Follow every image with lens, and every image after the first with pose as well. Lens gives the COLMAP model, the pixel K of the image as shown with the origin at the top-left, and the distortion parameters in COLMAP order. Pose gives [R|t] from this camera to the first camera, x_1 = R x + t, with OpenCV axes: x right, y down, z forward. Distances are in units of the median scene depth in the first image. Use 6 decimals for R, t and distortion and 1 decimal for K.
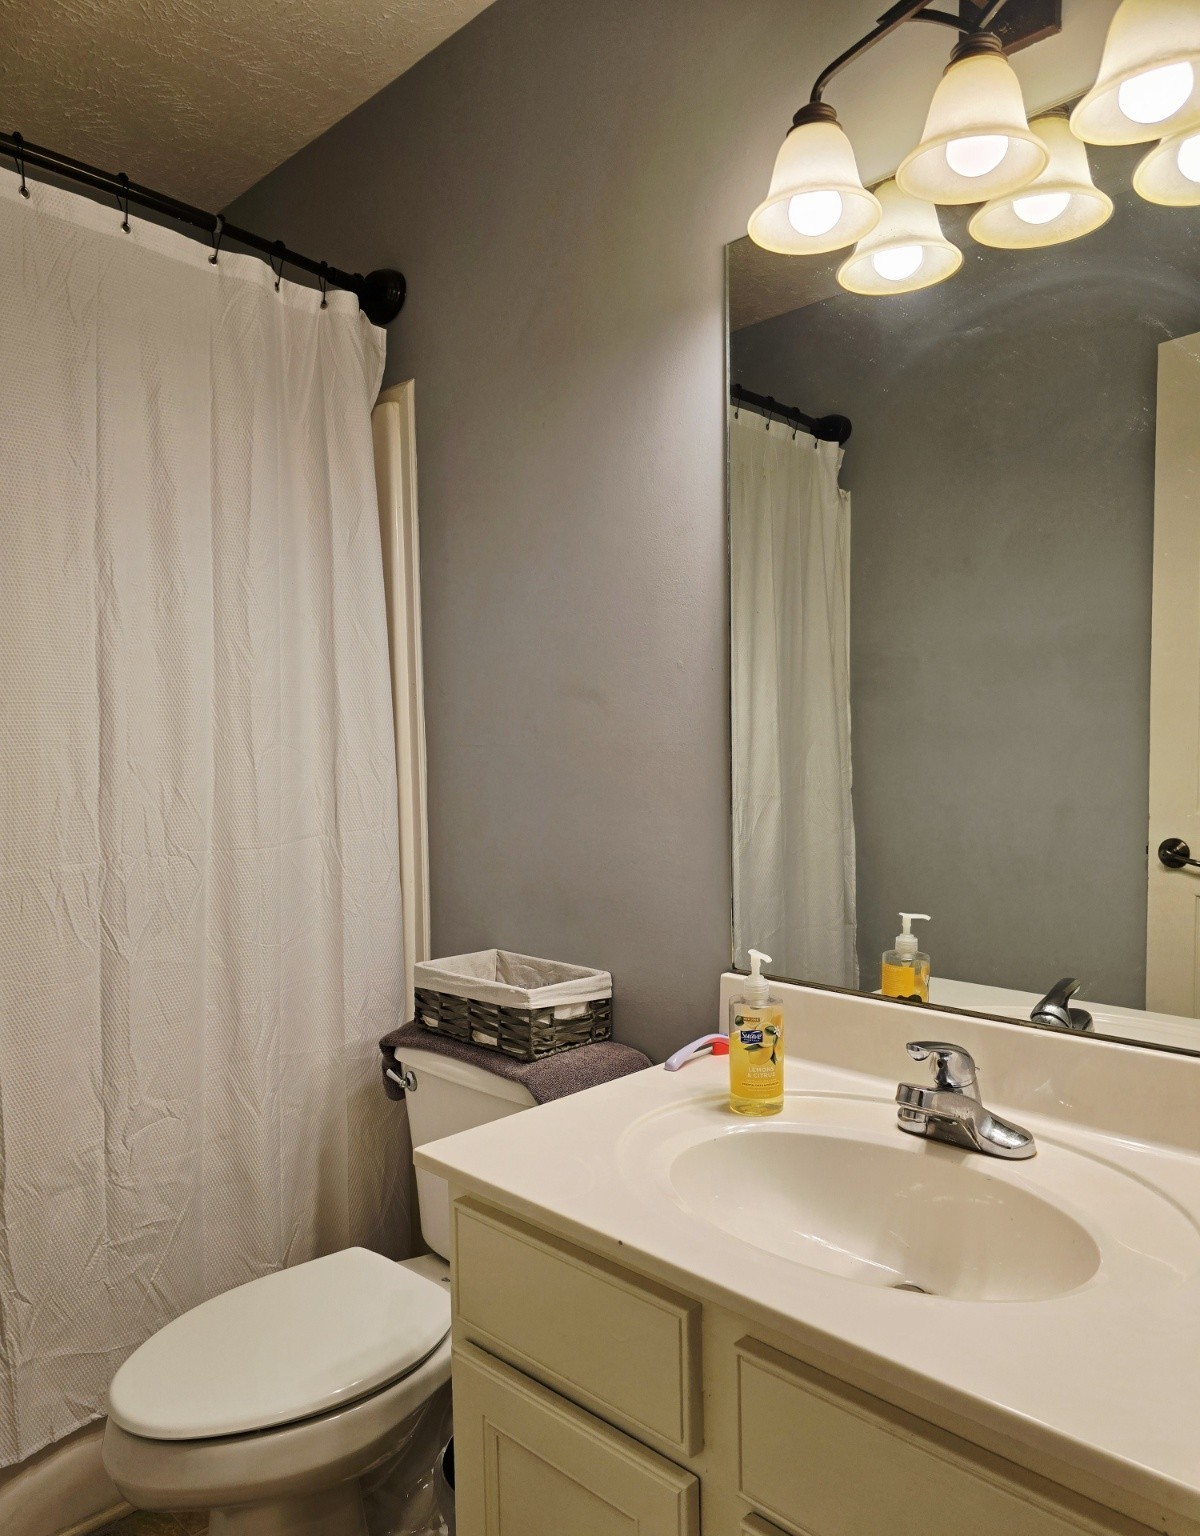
lens RADIAL K [[1038.3, 0, 599.4], [0, 1038.3, 798.5], [0, 0, 1]] dist [0.042727, -0.036160]
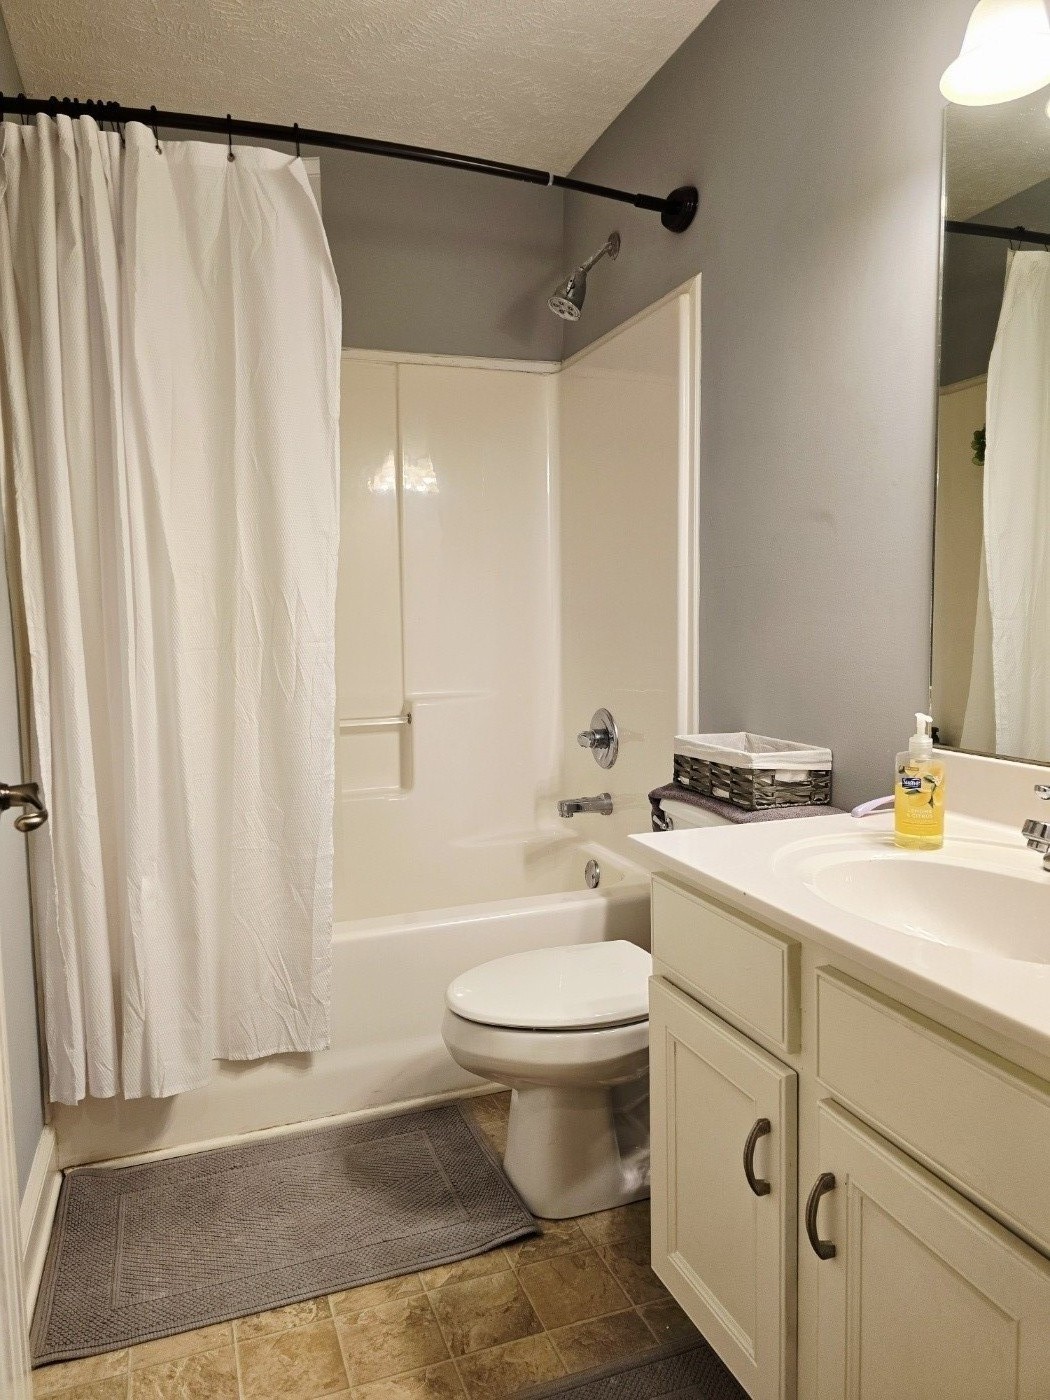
lens RADIAL K [[954.8, 0, 525.0], [0, 954.8, 700.0], [0, 0, 1]] dist [0.040212, -0.003219]
pose [[0.894329, 0.029944, -0.446407, 0.195523], [-0.019140, 0.999405, 0.028692, 0.090656], [0.447000, -0.017116, 0.894370, -0.145591]]
